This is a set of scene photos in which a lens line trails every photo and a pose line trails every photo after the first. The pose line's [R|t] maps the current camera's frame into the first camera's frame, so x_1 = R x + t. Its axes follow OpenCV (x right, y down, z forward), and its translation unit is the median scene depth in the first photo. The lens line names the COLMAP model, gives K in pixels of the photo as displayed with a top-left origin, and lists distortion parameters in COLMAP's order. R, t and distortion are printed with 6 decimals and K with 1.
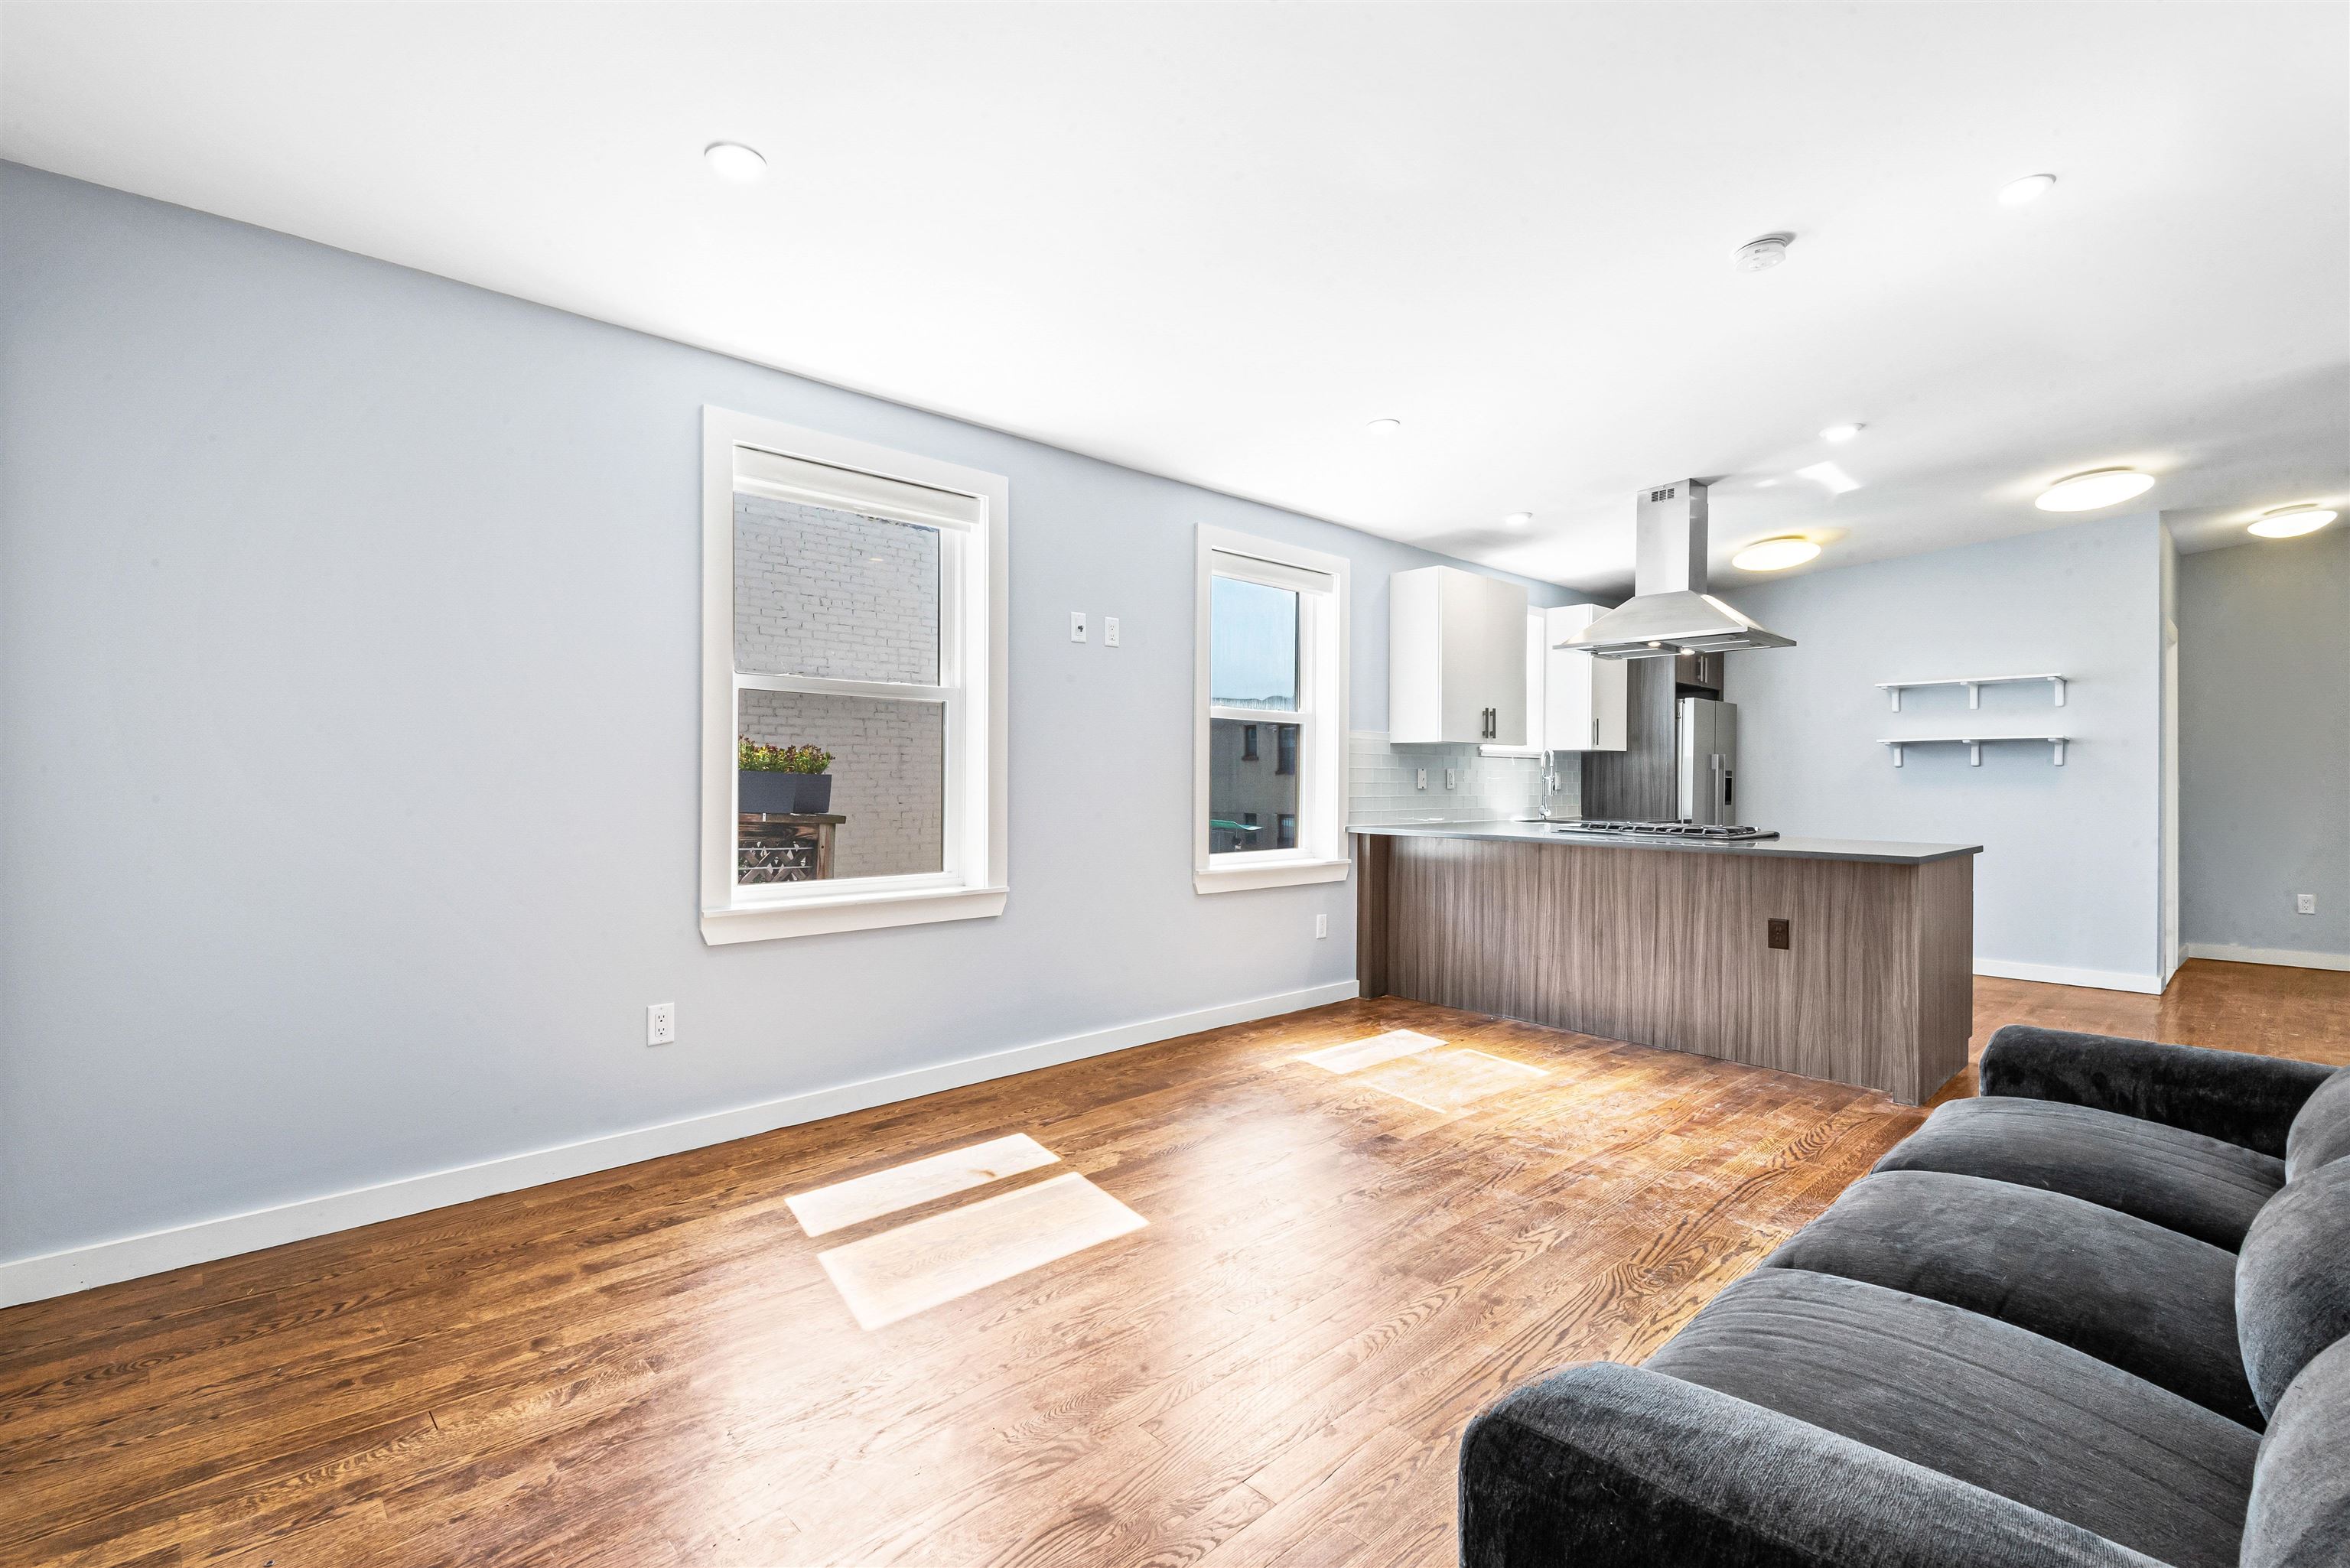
lens RADIAL K [[1060.6, 0, 1185.9], [0, 1060.6, 785.2], [0, 0, 1]] dist [0.036082, -0.023898]
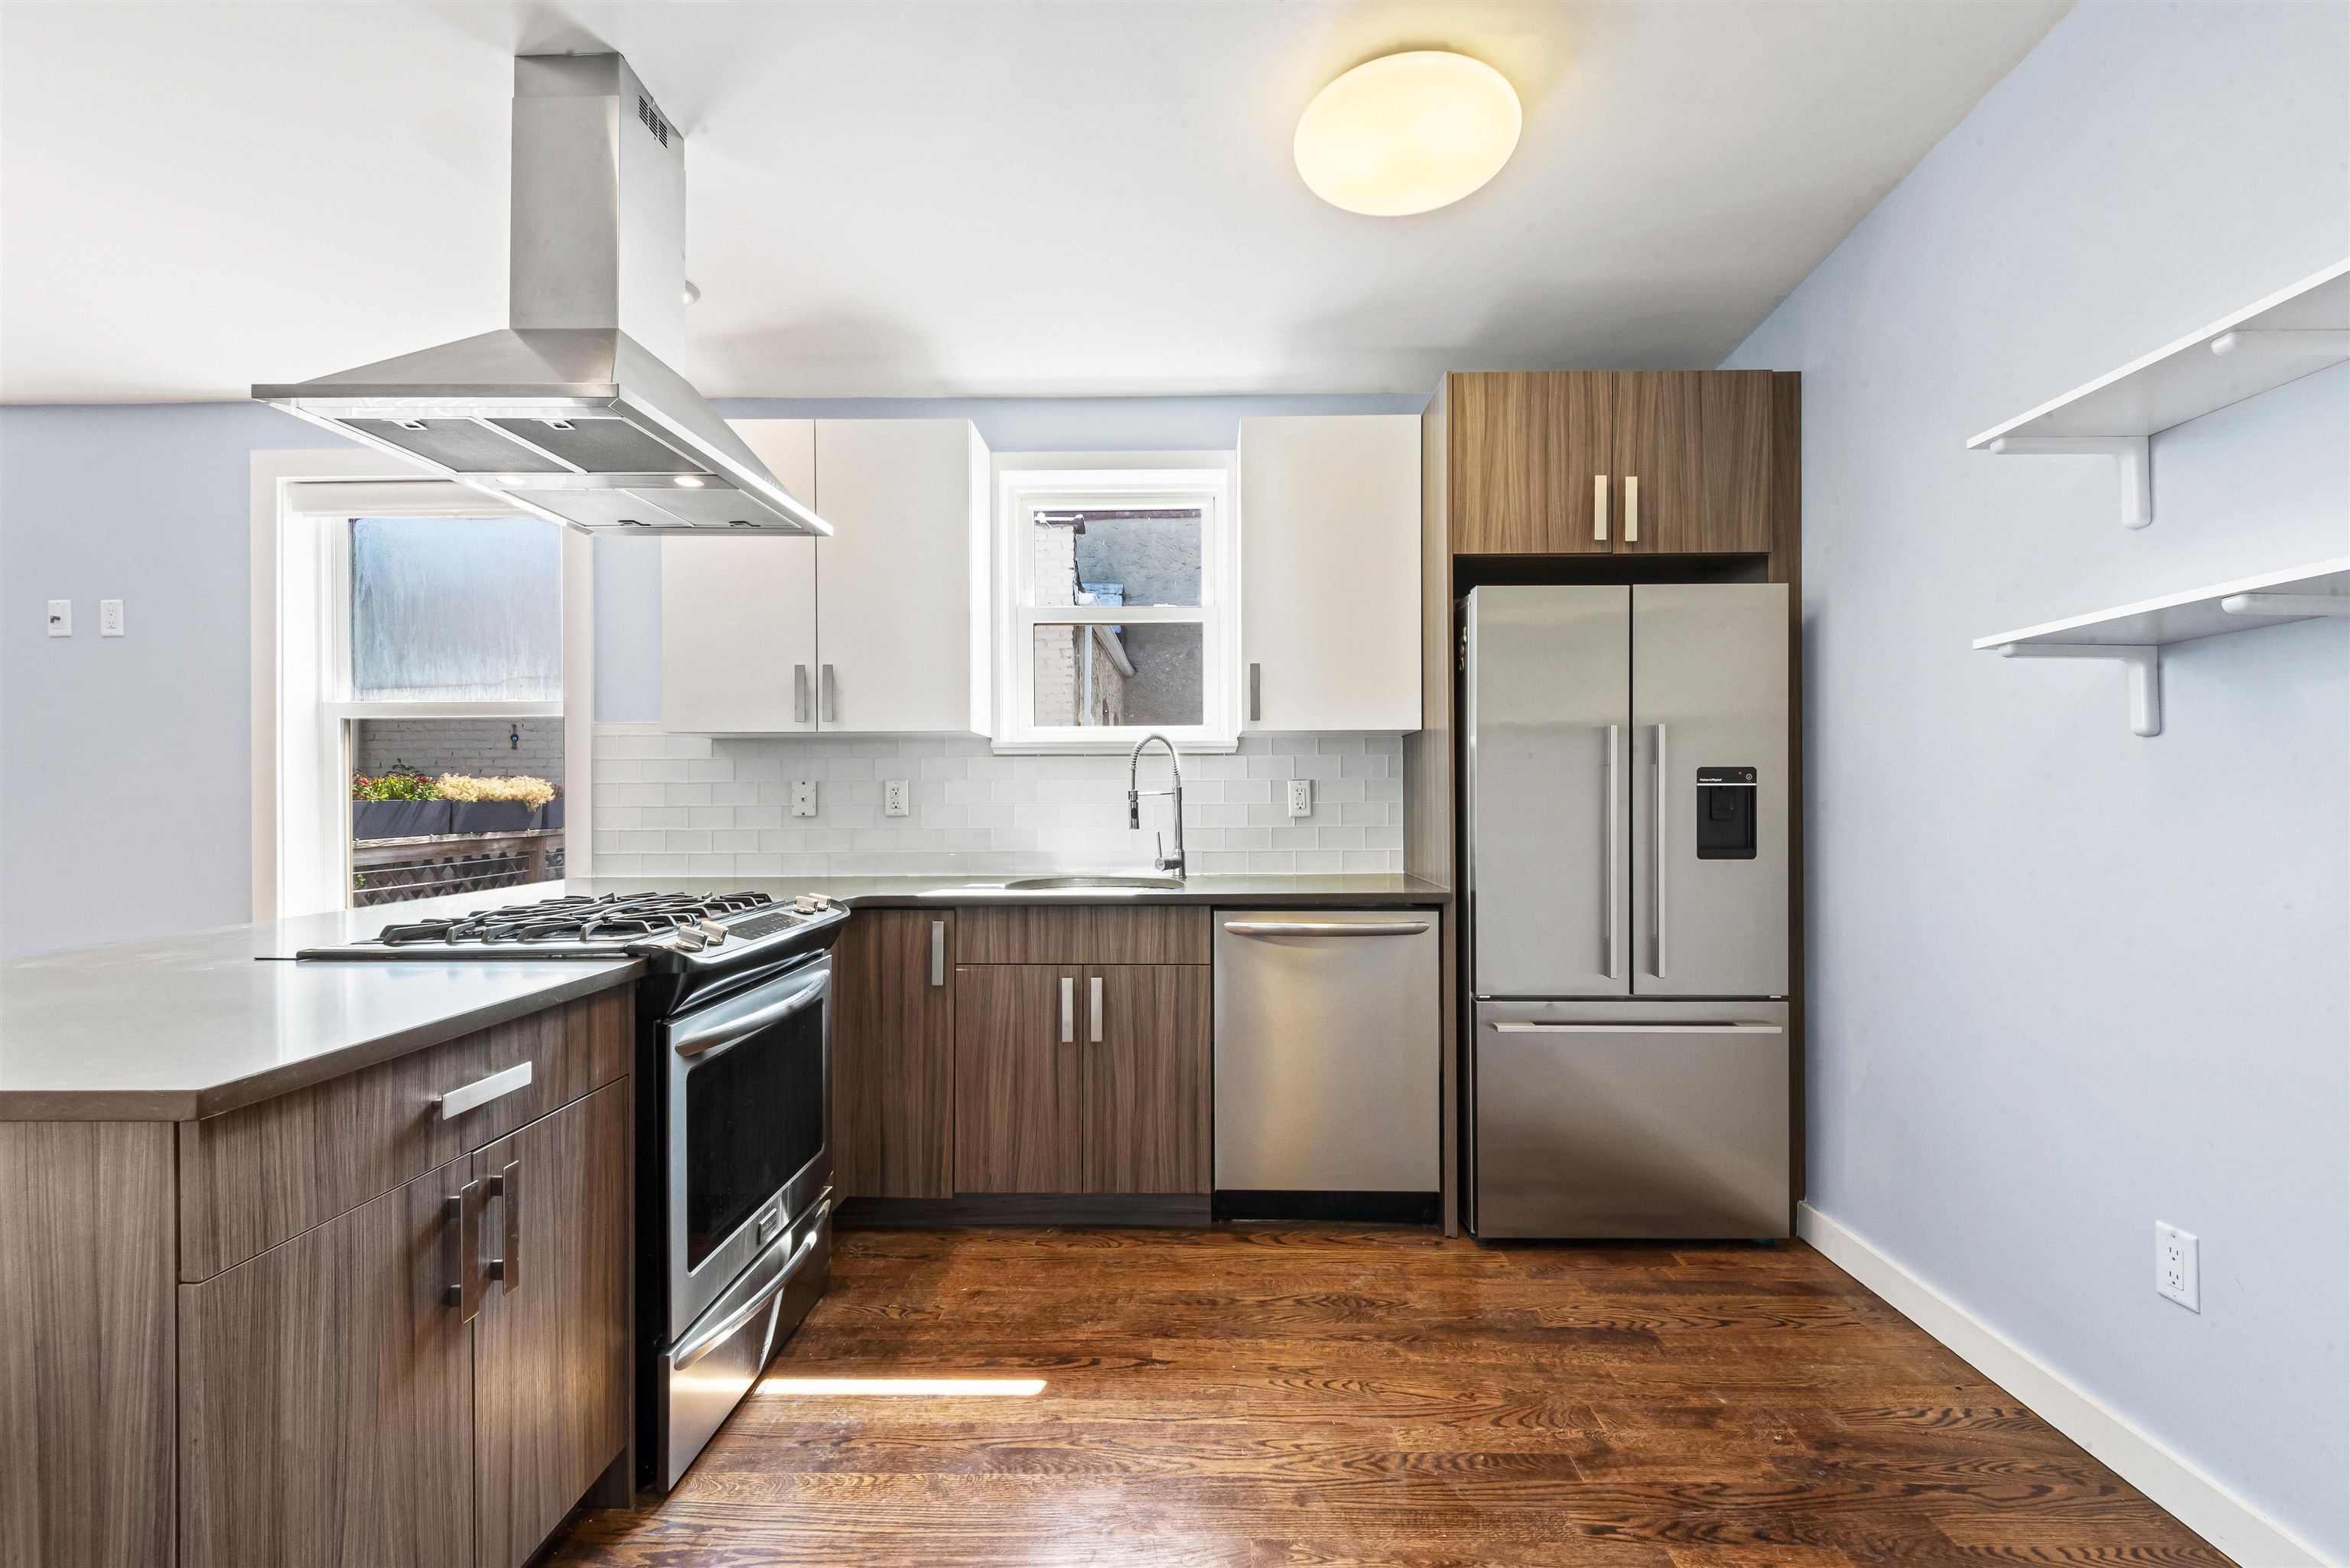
lens RADIAL K [[1061.9, 0, 1185.8], [0, 1061.9, 796.2], [0, 0, 1]] dist [0.035668, -0.025600]
pose [[0.707269, -0.011057, -0.706858, 1.037685], [0.005329, 0.999933, -0.010308, 0.000528], [0.706924, 0.003524, 0.707281, 0.987059]]
